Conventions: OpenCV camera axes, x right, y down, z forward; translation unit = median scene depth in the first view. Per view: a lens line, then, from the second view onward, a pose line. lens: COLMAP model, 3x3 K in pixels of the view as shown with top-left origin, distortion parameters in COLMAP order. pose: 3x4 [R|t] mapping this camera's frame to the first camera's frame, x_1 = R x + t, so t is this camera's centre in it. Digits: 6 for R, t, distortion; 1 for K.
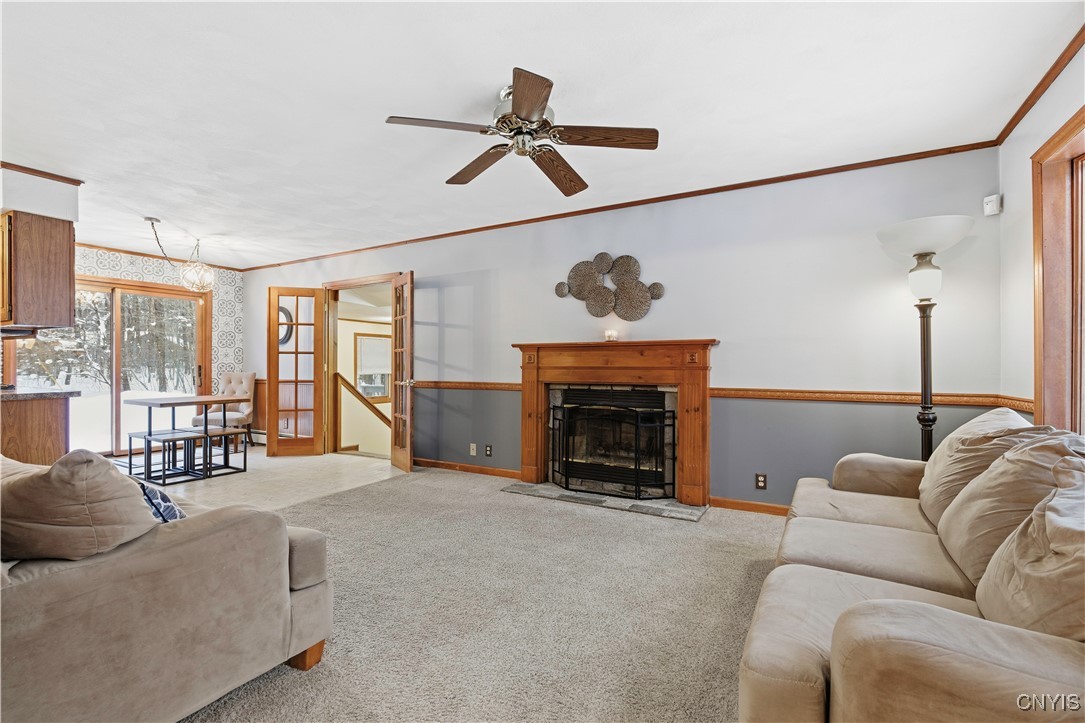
lens RADIAL K [[492.9, 0, 540.0], [0, 492.9, 365.4], [0, 0, 1]] dist [-0.002516, -0.001063]
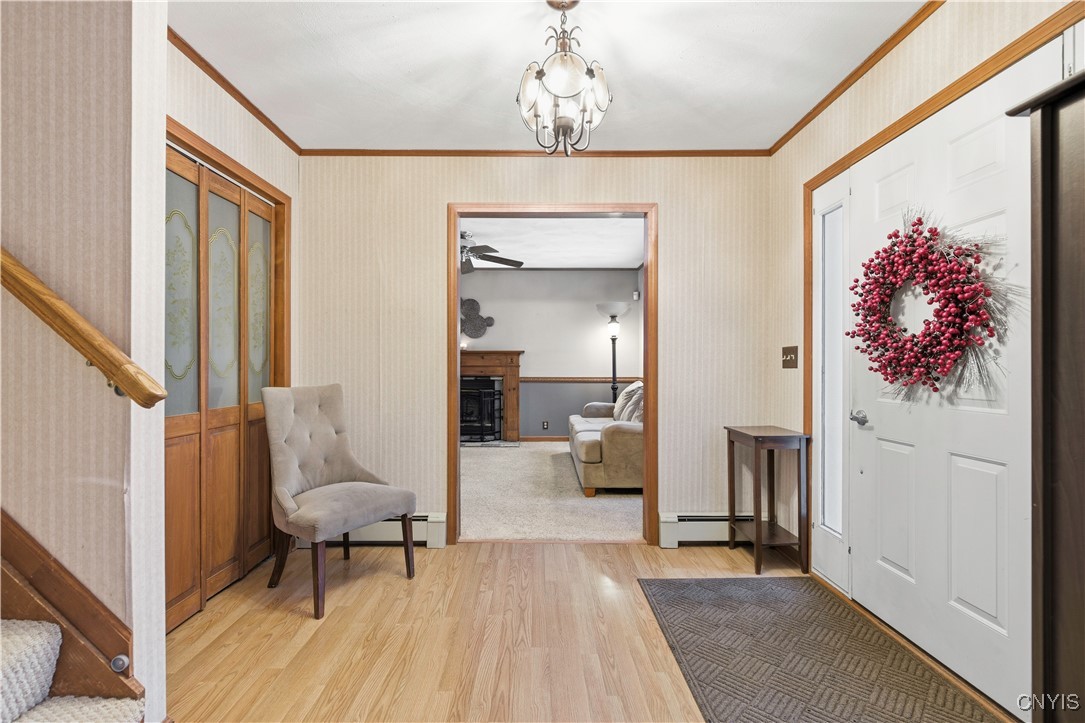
lens RADIAL K [[492.9, 0, 544.2], [0, 492.9, 365.0], [0, 0, 1]] dist [-0.002516, -0.001063]
pose [[0.856471, -0.002806, 0.516187, -0.398424], [0.001875, 0.999996, 0.002326, -0.002212], [-0.516191, -0.001024, 0.856473, -0.468271]]
